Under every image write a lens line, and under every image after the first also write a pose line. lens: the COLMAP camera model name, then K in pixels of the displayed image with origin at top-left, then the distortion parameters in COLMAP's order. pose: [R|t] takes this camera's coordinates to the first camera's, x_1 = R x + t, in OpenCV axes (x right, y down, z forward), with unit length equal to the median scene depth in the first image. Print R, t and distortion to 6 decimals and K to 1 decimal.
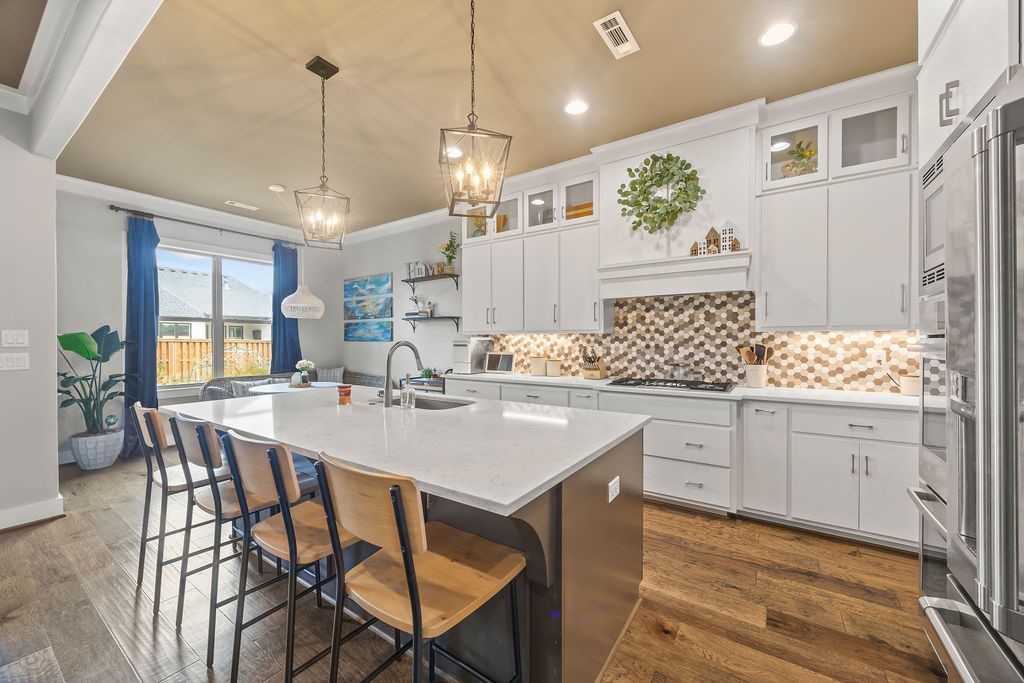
lens RADIAL K [[392.7, 0, 510.5], [0, 392.7, 343.7], [0, 0, 1]] dist [-0.001822, 0.000275]
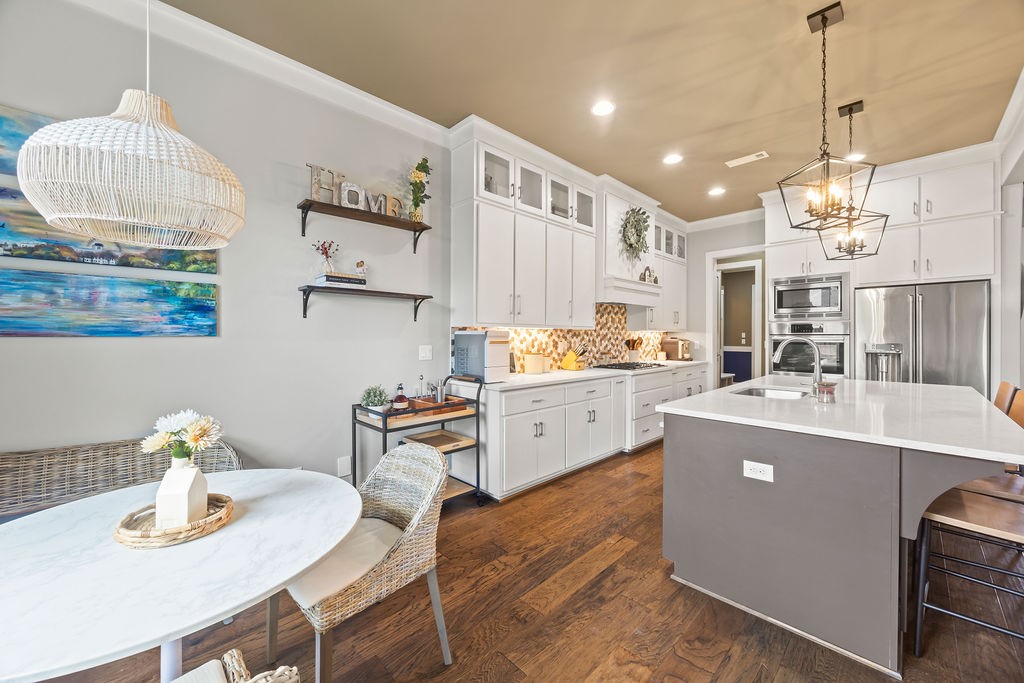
lens RADIAL K [[392.7, 0, 510.1], [0, 392.7, 337.5], [0, 0, 1]] dist [-0.001822, 0.000275]
pose [[0.200908, -0.001358, 0.979609, -0.966285], [0.006698, 0.999978, 0.000012, -0.004692], [-0.979587, 0.006559, 0.200913, 0.995966]]
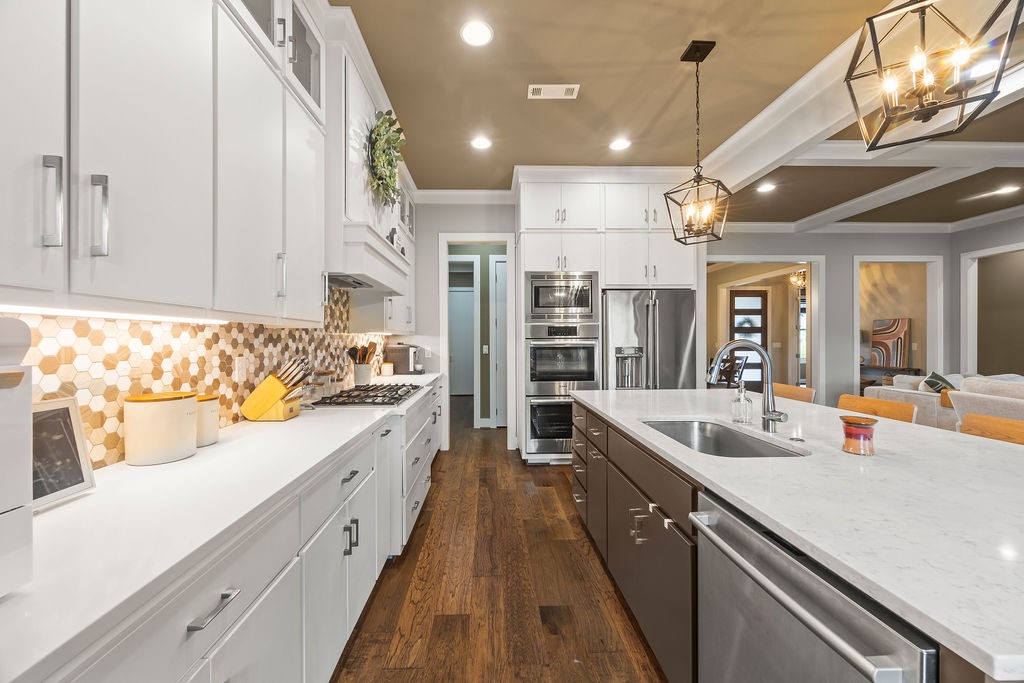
lens RADIAL K [[392.7, 0, 499.1], [0, 392.7, 341.3], [0, 0, 1]] dist [-0.001822, 0.000275]
pose [[-0.583884, 0.002541, 0.811833, -0.369073], [0.012649, 0.999902, 0.005967, -0.007906], [-0.811738, 0.013753, -0.583859, 1.107571]]
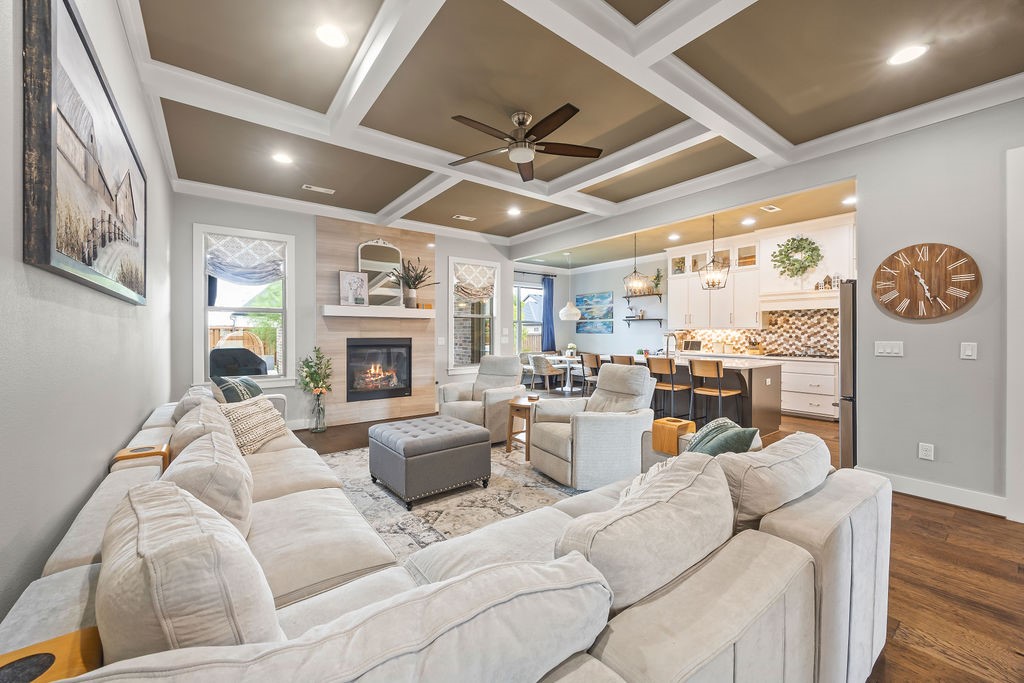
lens RADIAL K [[392.7, 0, 505.8], [0, 392.7, 335.0], [0, 0, 1]] dist [-0.001822, 0.000275]
pose [[0.943917, 0.006036, -0.330128, -0.281361], [-0.007392, 0.999969, -0.002852, 0.014222], [0.330101, 0.005132, 0.943932, -1.101160]]
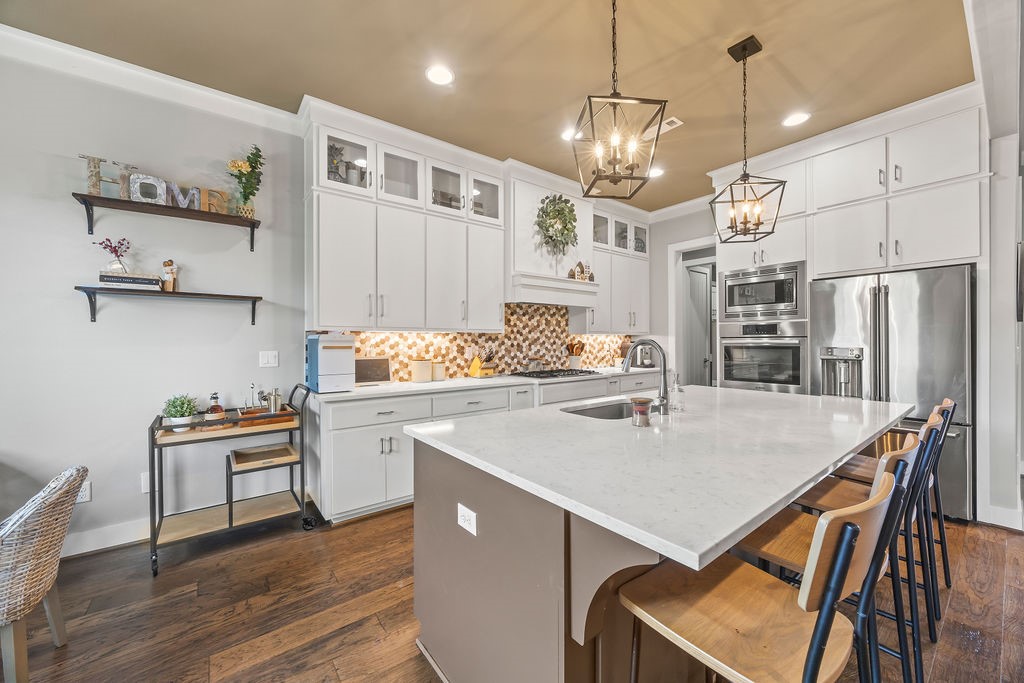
lens RADIAL K [[392.7, 0, 511.7], [0, 392.7, 343.1], [0, 0, 1]] dist [-0.001822, 0.000275]
pose [[0.311752, -0.003655, 0.950157, -0.760207], [0.011119, 0.999938, 0.000199, 0.000731], [-0.950099, 0.010502, 0.311773, 0.638030]]
